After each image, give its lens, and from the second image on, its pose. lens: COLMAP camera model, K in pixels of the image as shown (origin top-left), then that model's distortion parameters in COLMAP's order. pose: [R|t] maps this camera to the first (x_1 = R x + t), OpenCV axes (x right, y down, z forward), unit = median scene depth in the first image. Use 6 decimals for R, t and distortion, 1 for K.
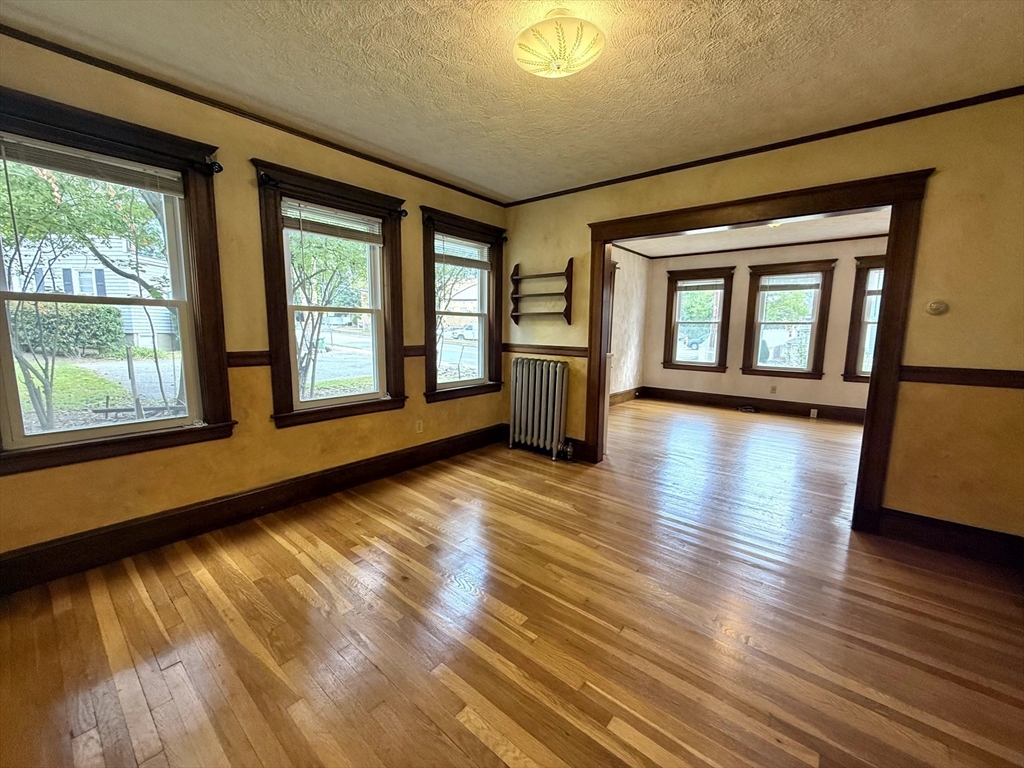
lens RADIAL K [[409.1, 0, 510.6], [0, 409.1, 383.2], [0, 0, 1]] dist [-0.000598, 0.000203]
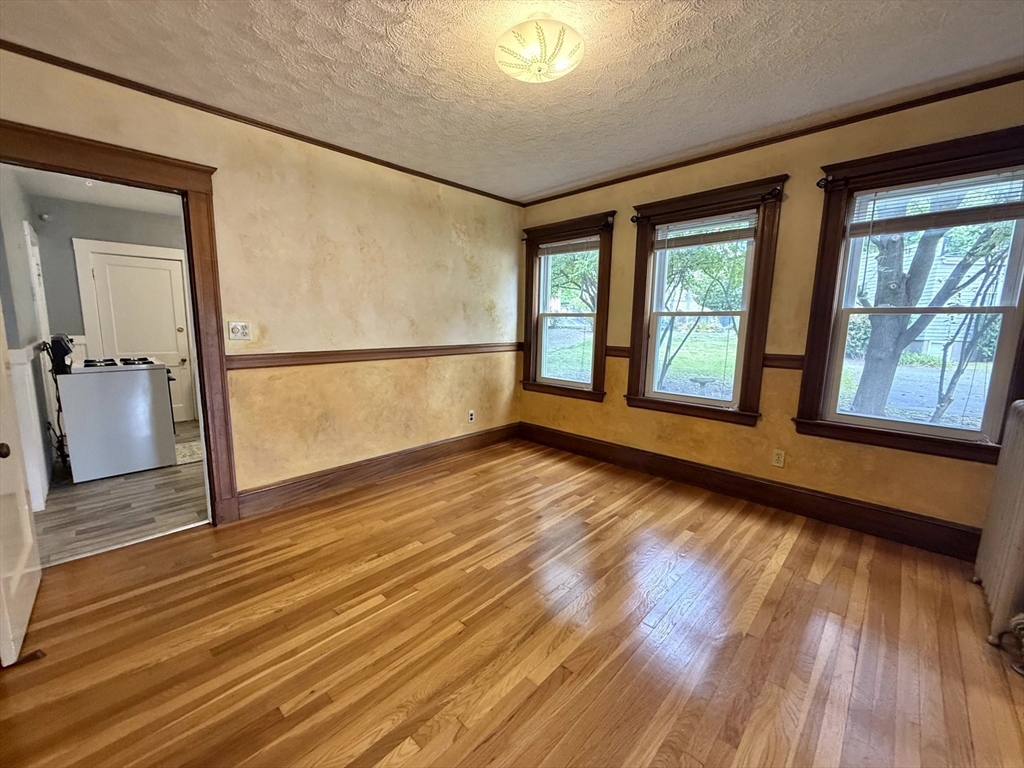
lens RADIAL K [[409.1, 0, 513.5], [0, 409.1, 385.0], [0, 0, 1]] dist [-0.000598, 0.000203]
pose [[-0.067979, 0.134264, -0.988611, 0.632533], [-0.146919, 0.978753, 0.143028, -0.076191], [0.986810, 0.154969, -0.046809, 0.573099]]
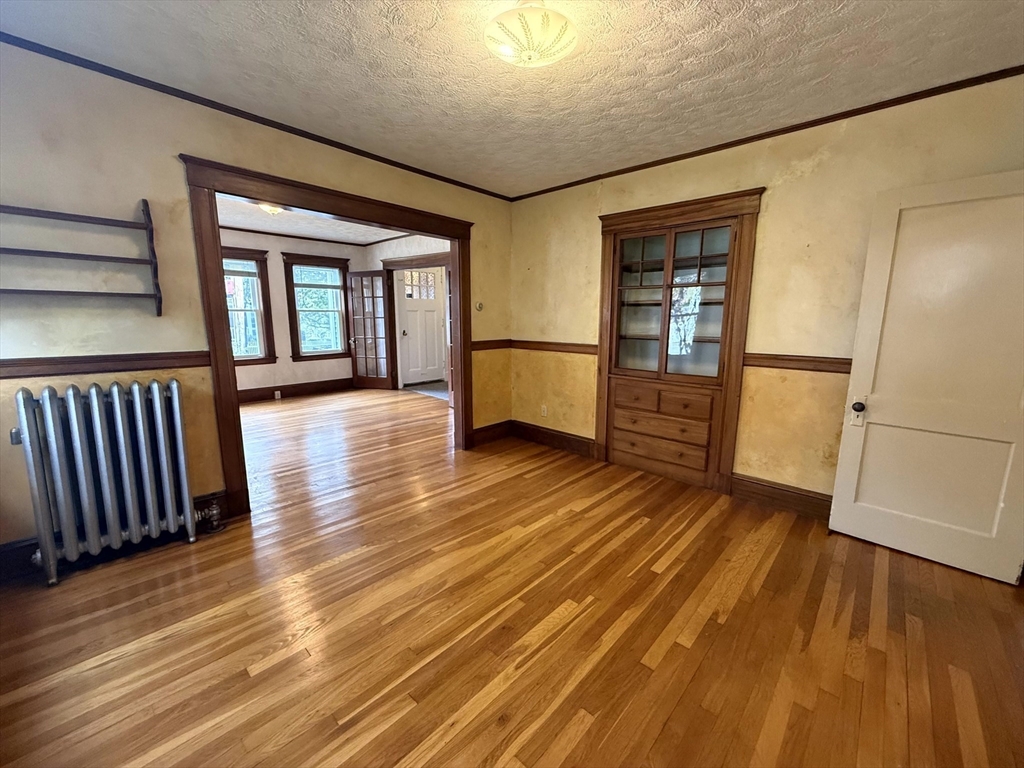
lens RADIAL K [[409.1, 0, 512.8], [0, 409.1, 385.3], [0, 0, 1]] dist [-0.000598, 0.000203]
pose [[0.053664, -0.175268, 0.983057, -0.503511], [0.128652, 0.977484, 0.167251, -0.092719], [-0.990237, 0.117497, 0.075004, 0.548252]]
